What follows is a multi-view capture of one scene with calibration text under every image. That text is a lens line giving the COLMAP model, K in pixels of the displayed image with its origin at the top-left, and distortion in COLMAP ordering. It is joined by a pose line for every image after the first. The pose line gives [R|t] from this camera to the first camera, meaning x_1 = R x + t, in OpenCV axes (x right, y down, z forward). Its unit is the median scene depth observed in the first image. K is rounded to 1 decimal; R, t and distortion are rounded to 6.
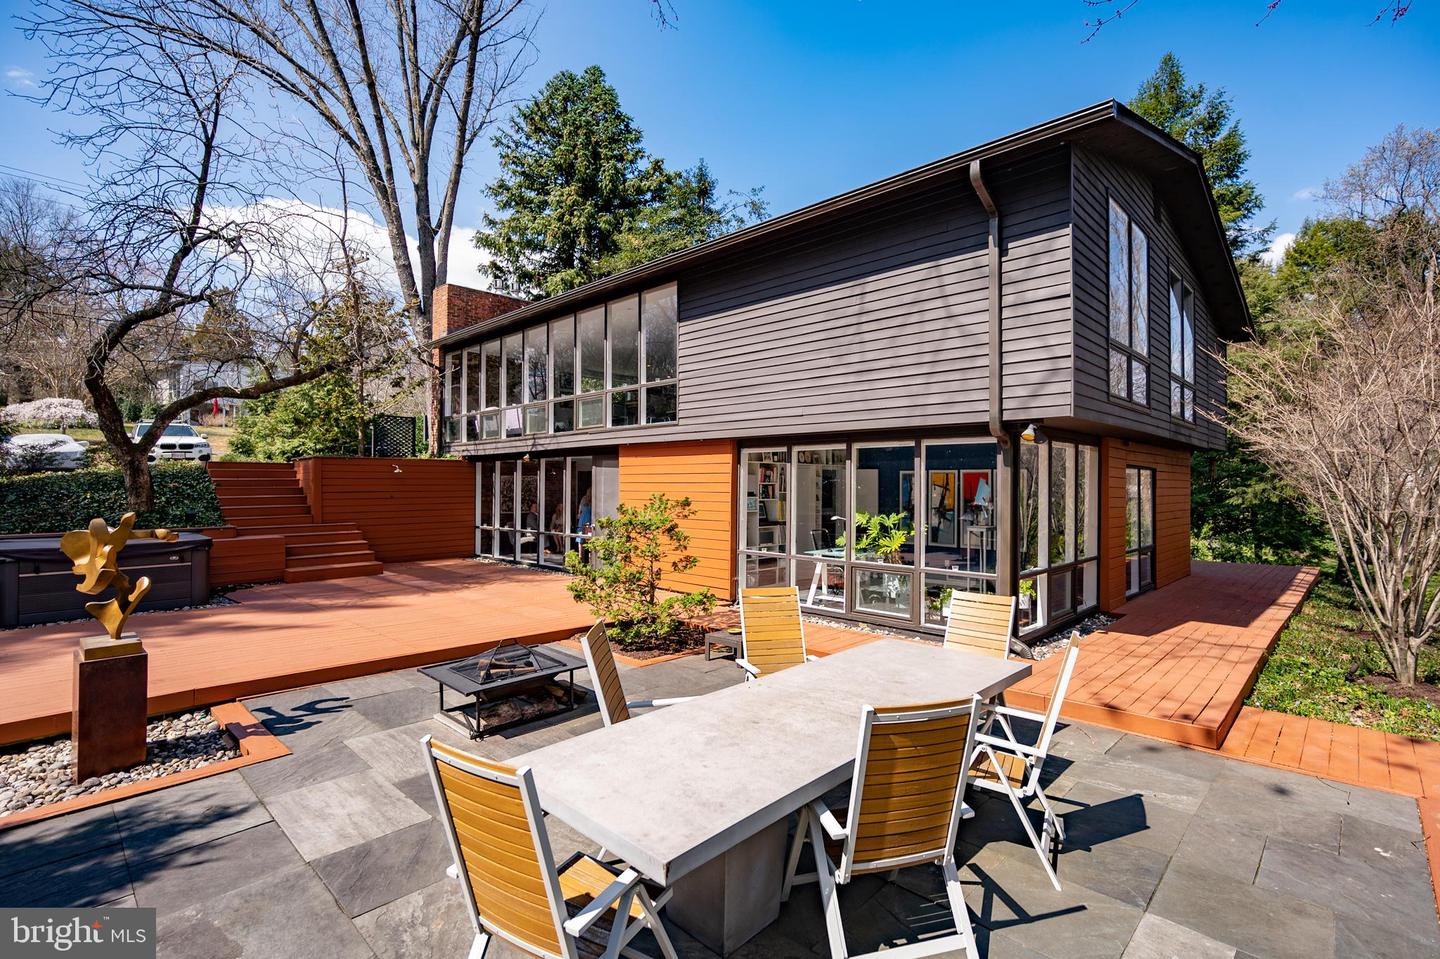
lens RADIAL K [[675.3, 0, 653.5], [0, 675.3, 479.5], [0, 0, 1]] dist [-0.001278, -0.000640]
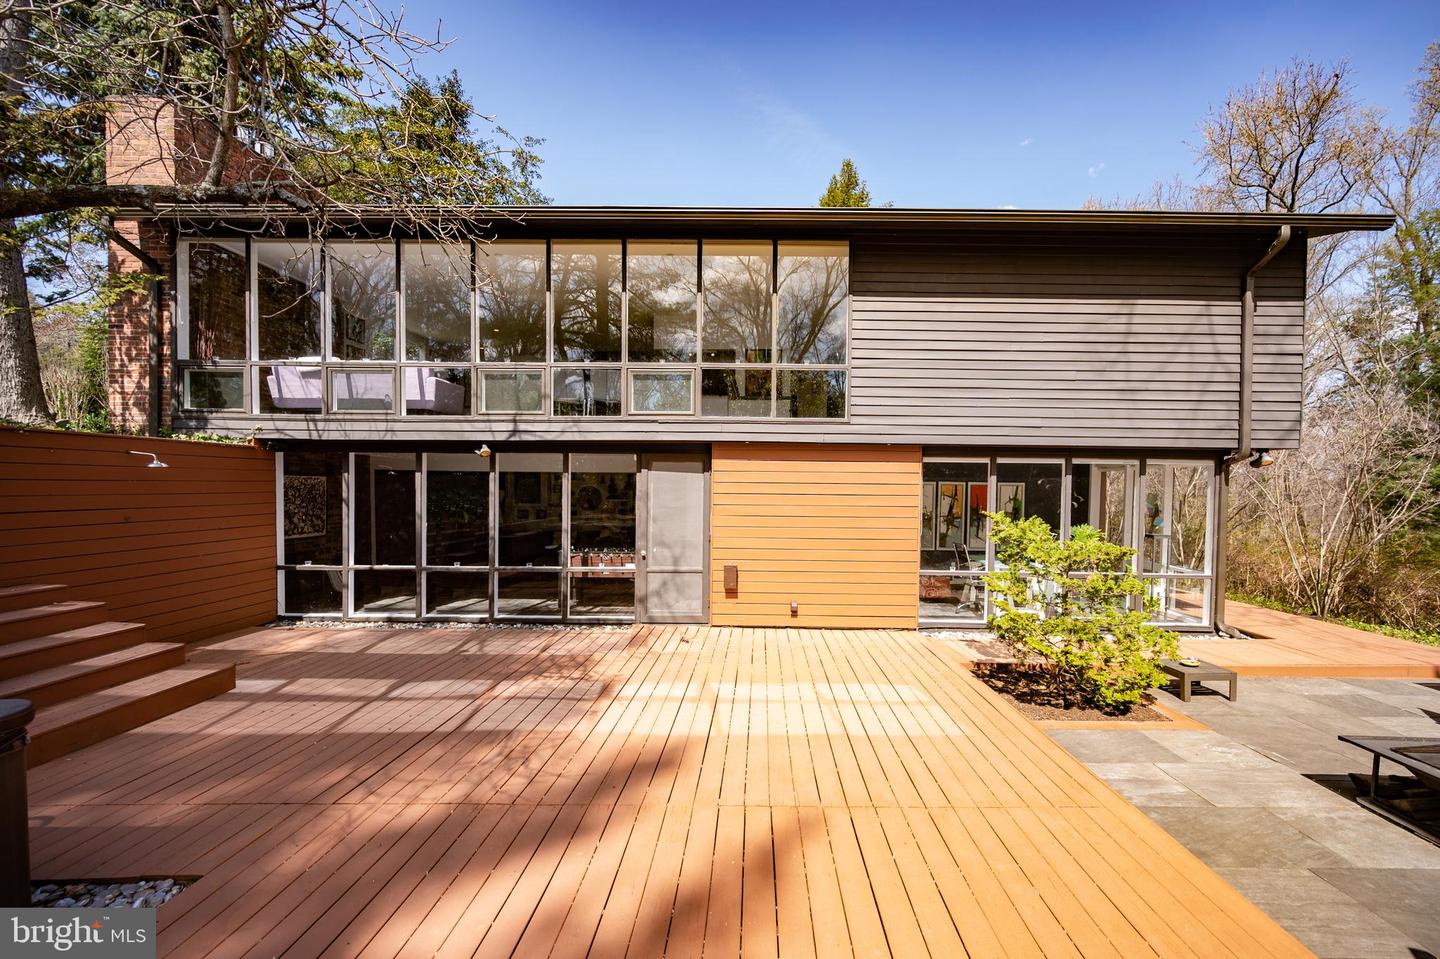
lens RADIAL K [[675.3, 0, 653.5], [0, 675.3, 479.5], [0, 0, 1]] dist [-0.001278, -0.000640]
pose [[0.693602, 0.009934, 0.720290, -0.671960], [-0.014192, 0.999899, -0.000124, -0.010254], [-0.720219, -0.010136, 0.693673, 0.585144]]
